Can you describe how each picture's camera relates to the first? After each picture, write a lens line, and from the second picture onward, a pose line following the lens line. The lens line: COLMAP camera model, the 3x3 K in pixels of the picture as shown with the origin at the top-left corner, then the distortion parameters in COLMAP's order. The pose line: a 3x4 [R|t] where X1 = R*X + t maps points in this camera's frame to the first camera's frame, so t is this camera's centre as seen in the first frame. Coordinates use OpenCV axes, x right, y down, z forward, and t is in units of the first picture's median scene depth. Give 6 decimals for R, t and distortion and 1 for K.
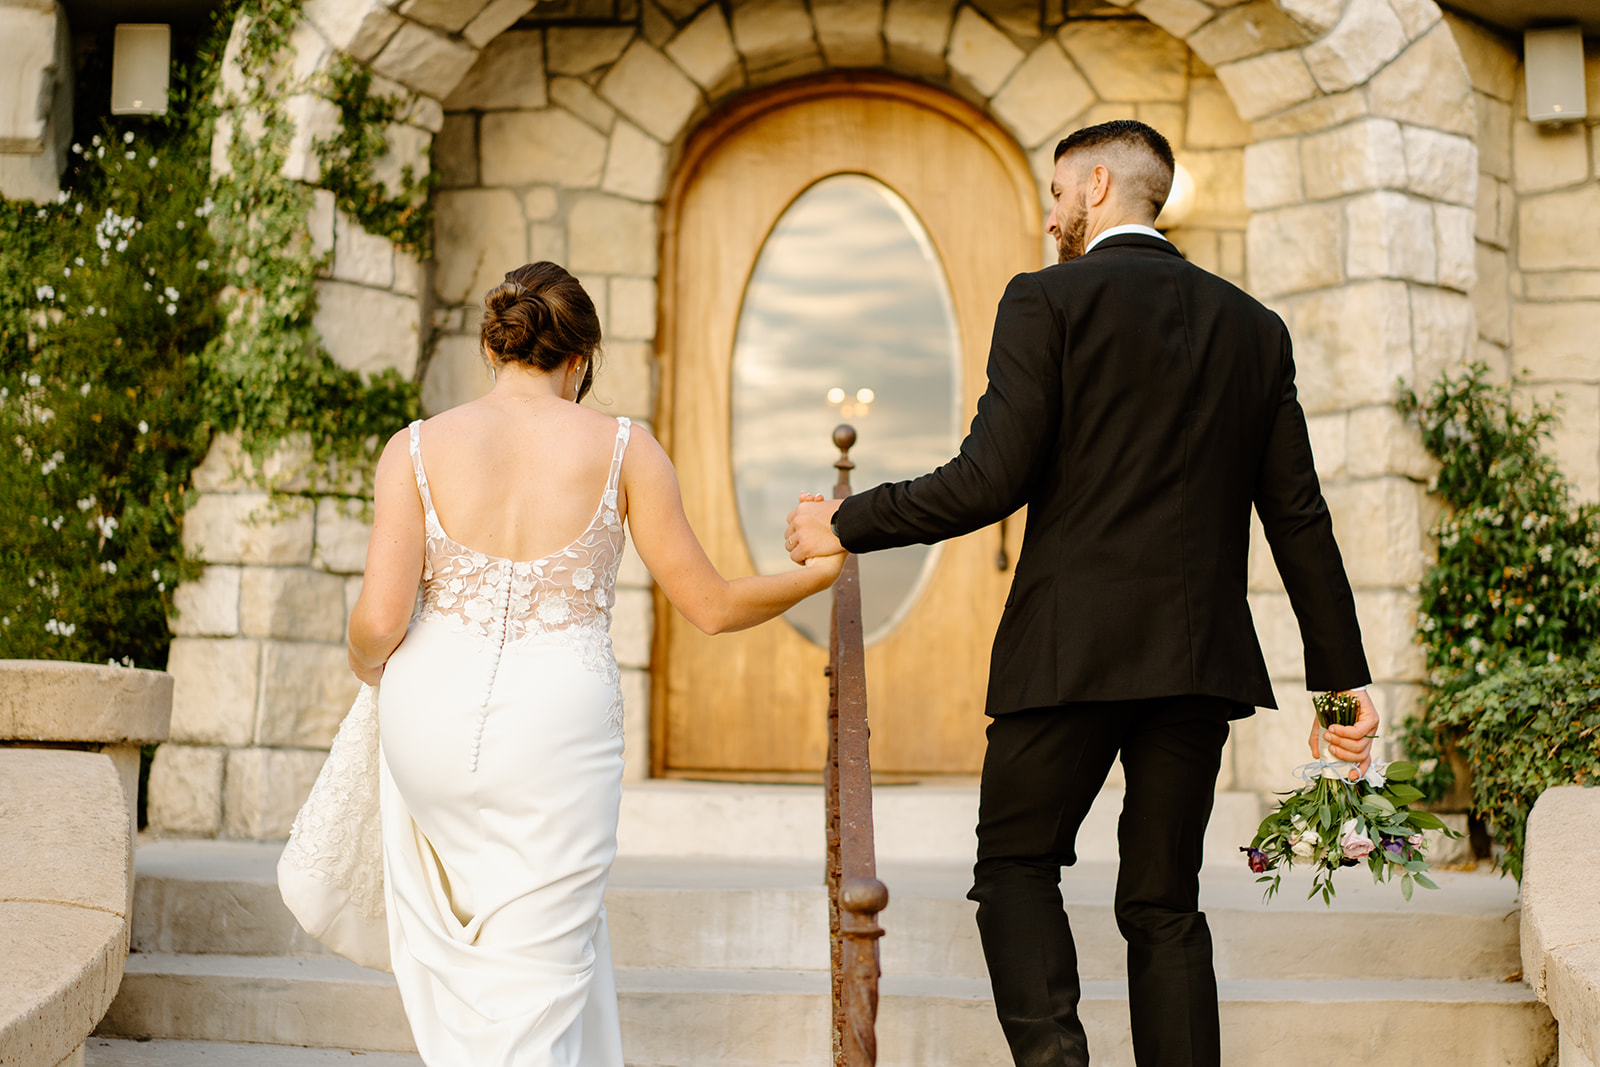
lens RADIAL K [[2707.0, 0, 855.8], [0, 2707.0, 533.8], [0, 0, 1]] dist [-0.023305, -0.060584]
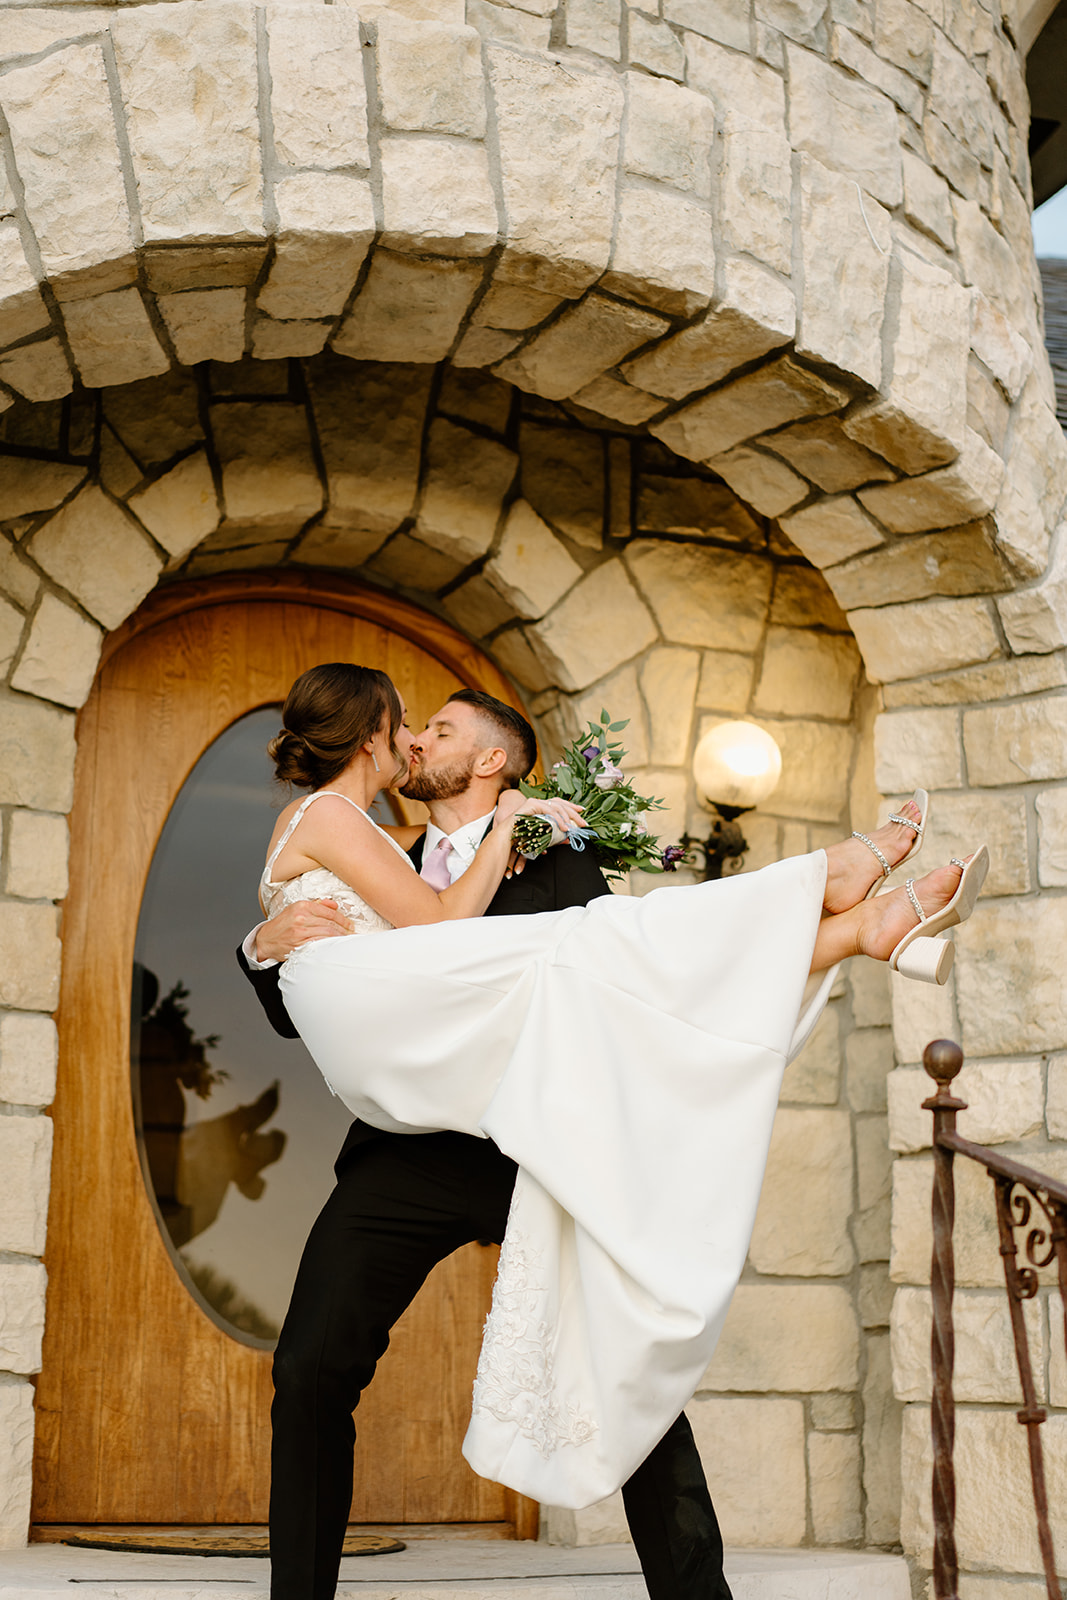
lens RADIAL K [[2568.8, 0, 530.2], [0, 2568.8, 783.7], [0, 0, 1]] dist [-0.009896, -0.070824]
pose [[0.916369, 0.092178, 0.389577, -0.250161], [-0.033427, 0.987350, -0.154991, -0.002531], [-0.398936, 0.129007, 0.907859, 0.370191]]
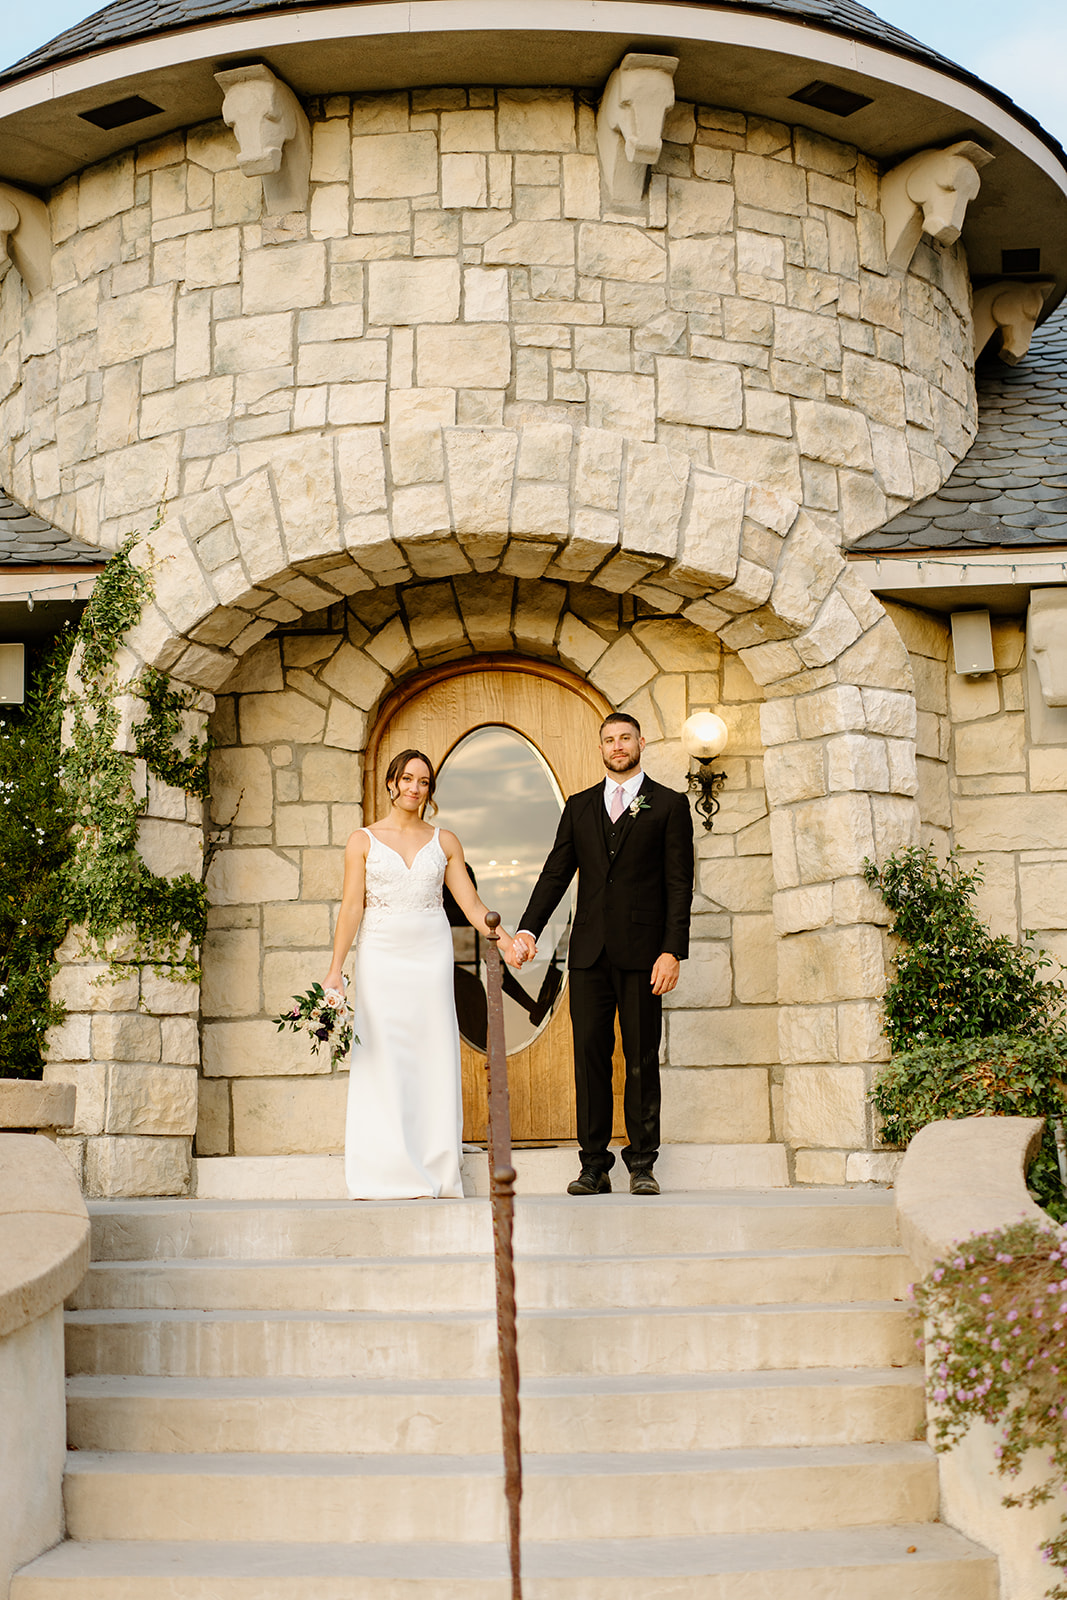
lens RADIAL K [[2429.9, 0, 533.5], [0, 2429.9, 800.0], [0, 0, 1]] dist [-0.000972, -0.098722]
pose [[0.999304, -0.036496, 0.007720, 0.008700], [0.036918, 0.997243, -0.064368, -0.009798], [-0.005349, 0.064608, 0.997896, -0.333207]]
